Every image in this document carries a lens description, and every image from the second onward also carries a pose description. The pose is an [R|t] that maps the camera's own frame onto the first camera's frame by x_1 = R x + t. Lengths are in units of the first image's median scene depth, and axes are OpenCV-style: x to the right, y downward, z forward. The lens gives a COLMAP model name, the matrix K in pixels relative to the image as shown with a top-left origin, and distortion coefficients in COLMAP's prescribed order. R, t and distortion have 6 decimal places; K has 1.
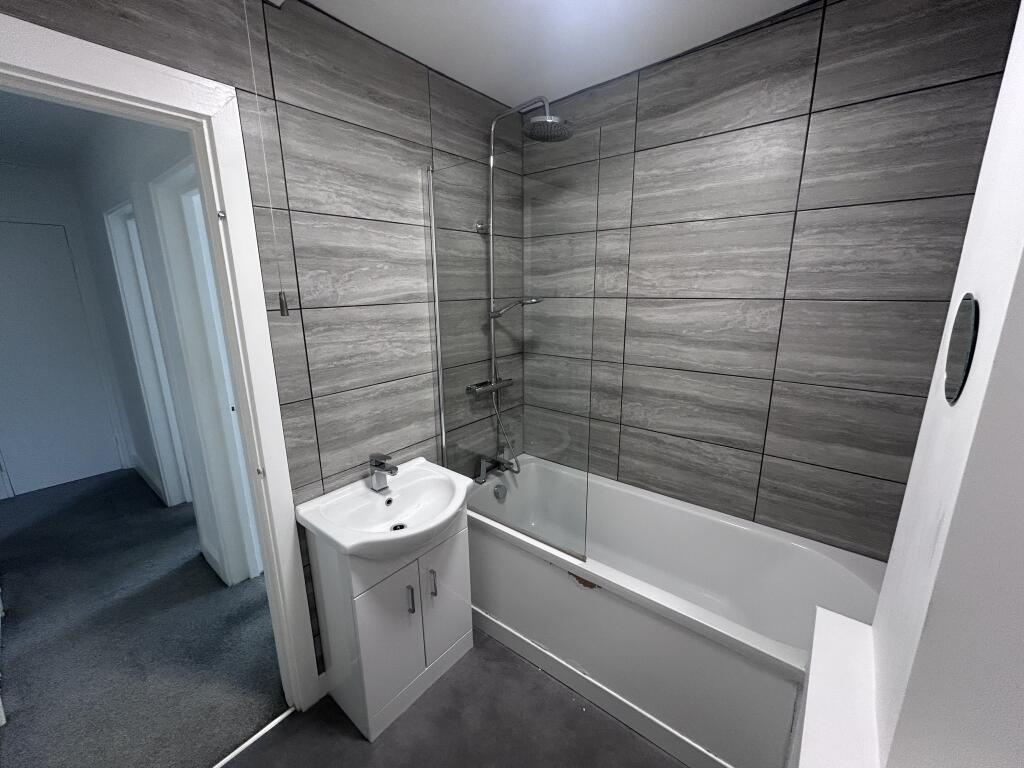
lens RADIAL K [[415.6, 0, 511.7], [0, 415.6, 384.4], [0, 0, 1]] dist [0.000918, 0.000135]
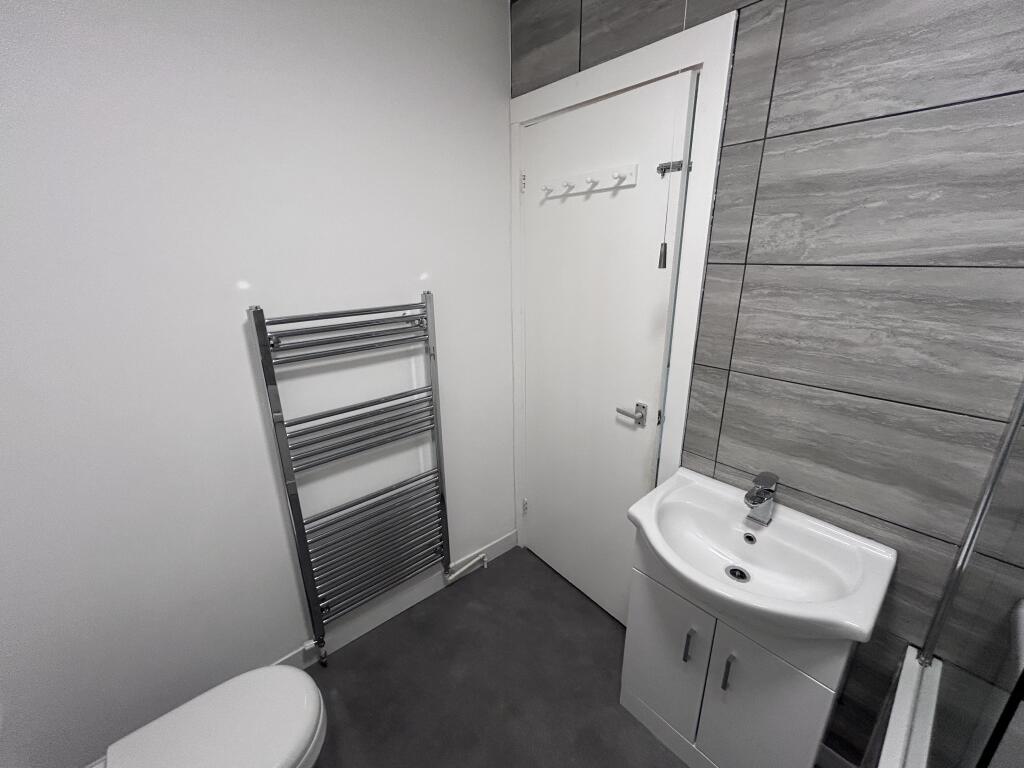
lens RADIAL K [[415.6, 0, 513.8], [0, 415.6, 383.1], [0, 0, 1]] dist [0.000918, 0.000135]
pose [[-0.167032, 0.317651, -0.933380, 0.388440], [-0.215102, 0.912135, 0.348915, -0.140283], [0.962201, 0.259052, -0.084028, 0.619080]]
